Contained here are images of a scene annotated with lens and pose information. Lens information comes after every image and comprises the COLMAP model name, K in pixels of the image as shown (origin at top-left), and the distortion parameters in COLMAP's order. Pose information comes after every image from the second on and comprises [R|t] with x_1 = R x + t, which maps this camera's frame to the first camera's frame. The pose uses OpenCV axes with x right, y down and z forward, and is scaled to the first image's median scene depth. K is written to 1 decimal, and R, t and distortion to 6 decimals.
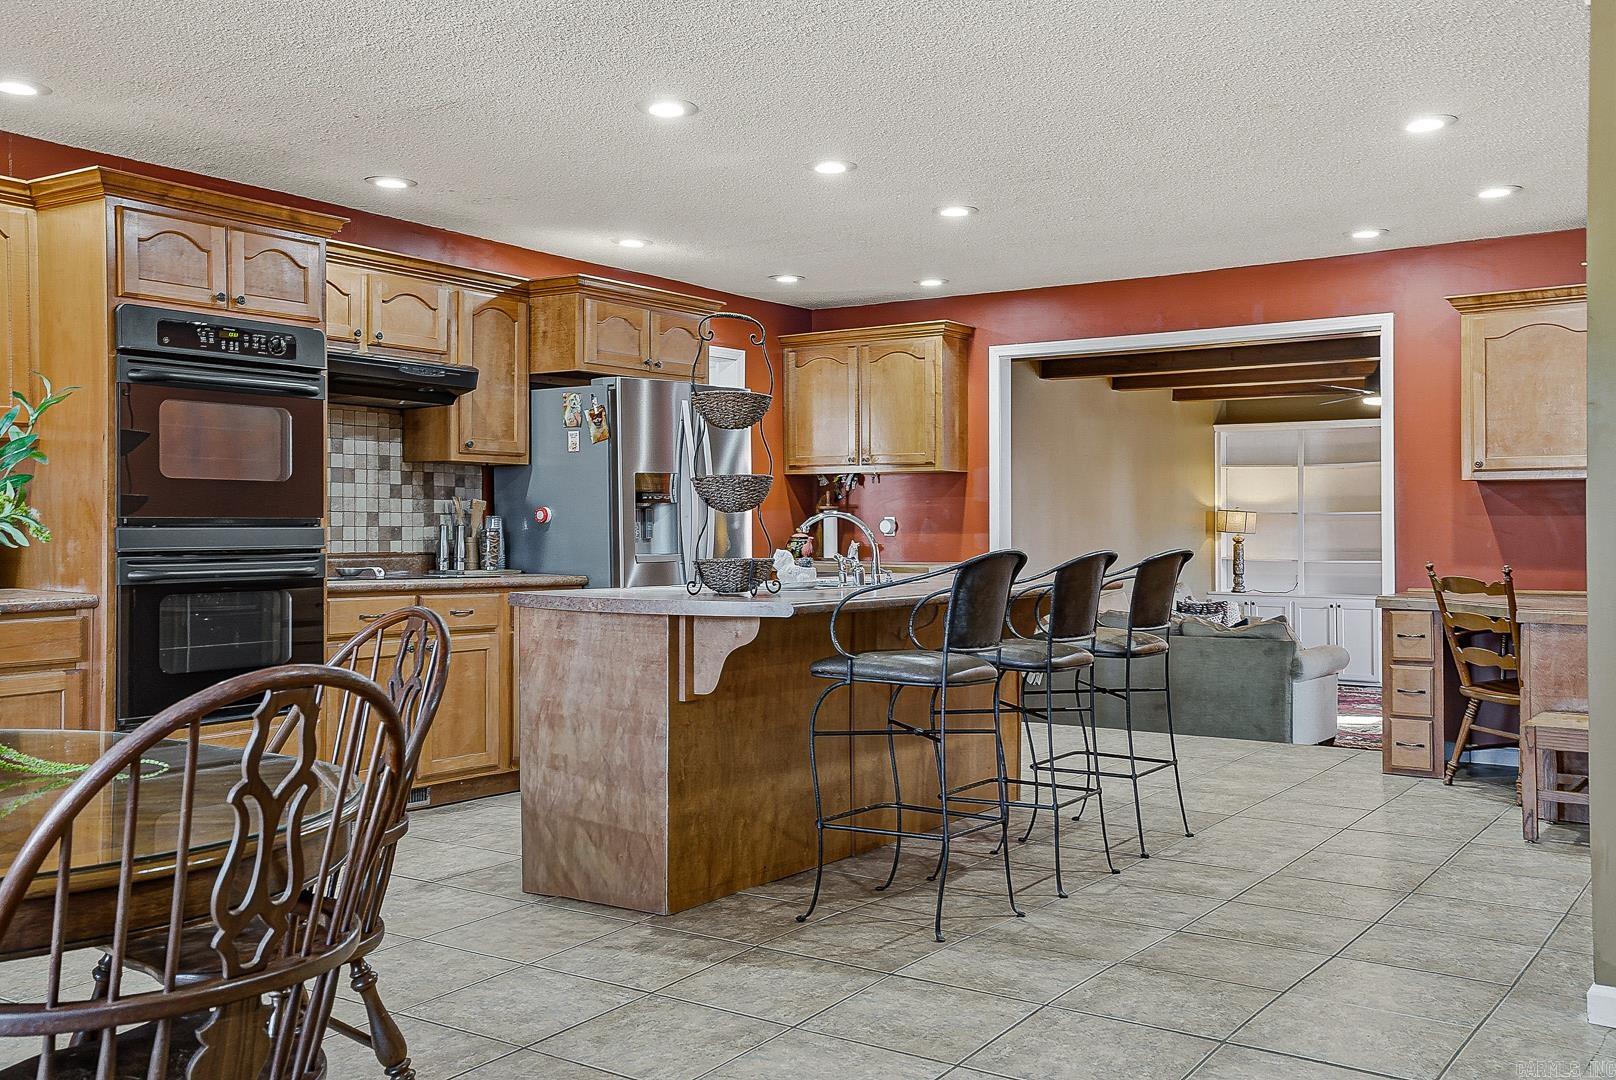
lens RADIAL K [[1575.7, 0, 806.6], [0, 1575.7, 538.7], [0, 0, 1]] dist [0.045704, 0.000000]
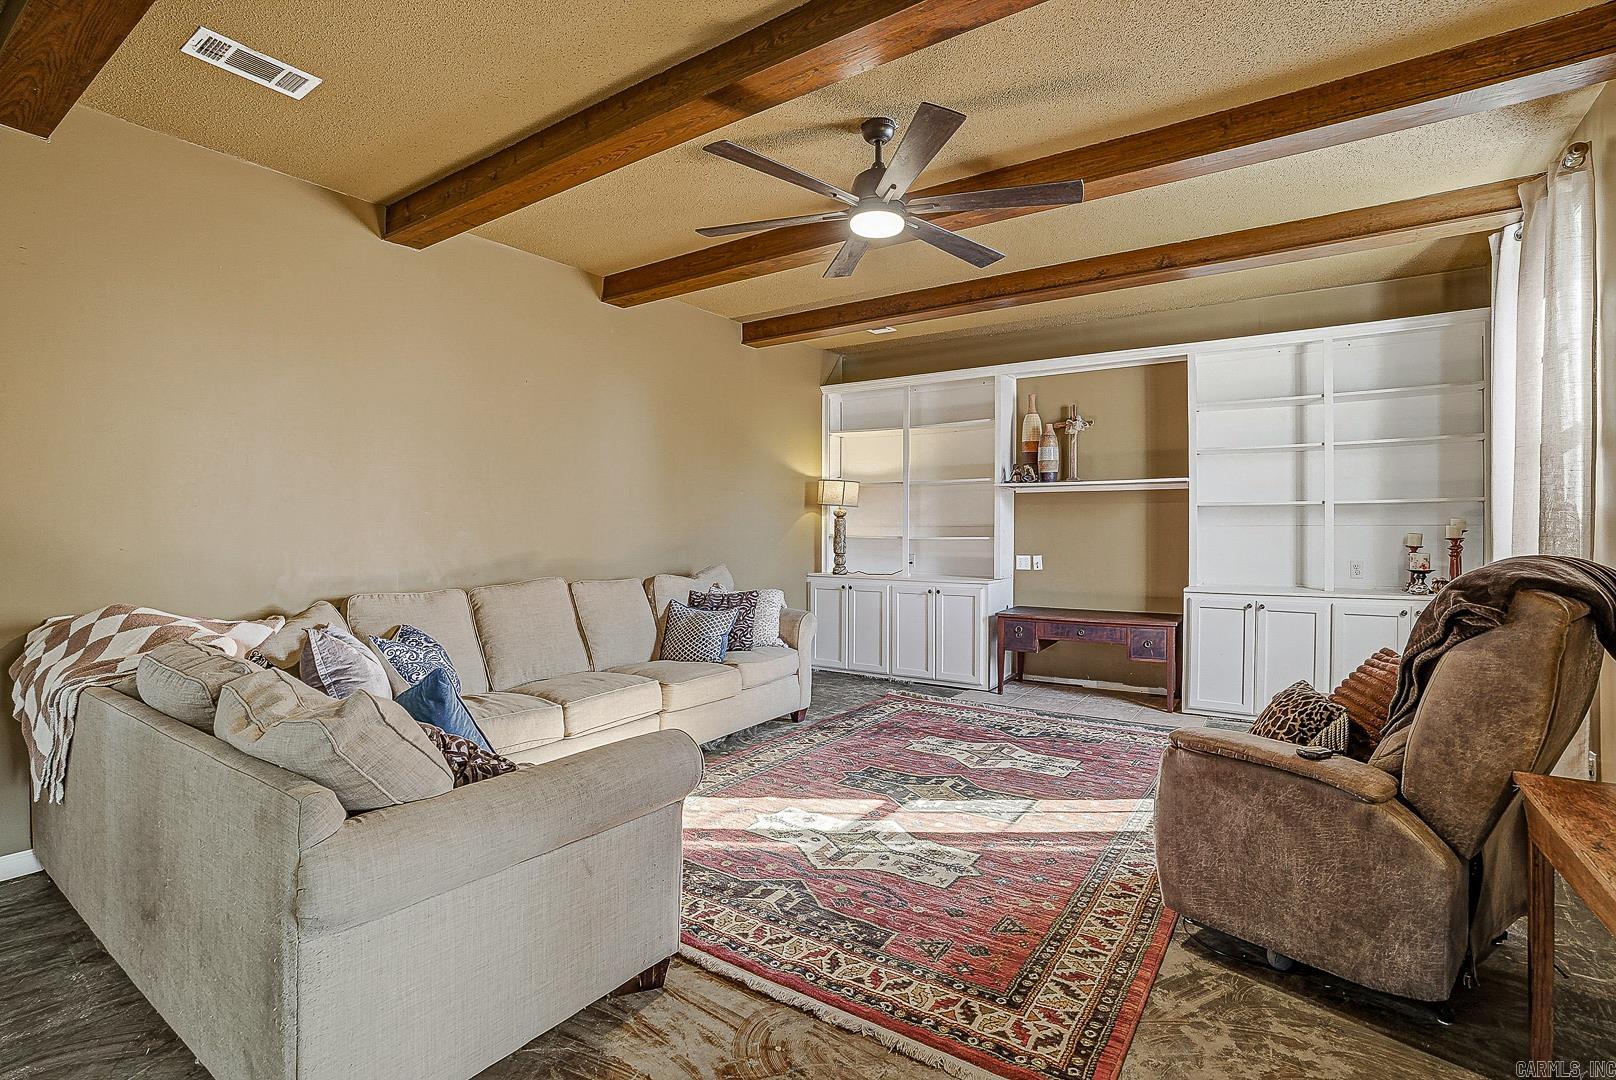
lens RADIAL K [[759.3, 0, 804.6], [0, 759.3, 533.4], [0, 0, 1]] dist [-0.043197, 0.005275]
pose [[0.999544, 0.001285, -0.030166, 0.266204], [-0.001302, 0.999999, -0.000548, 0.011653], [0.030166, 0.000588, 0.999545, 0.580850]]
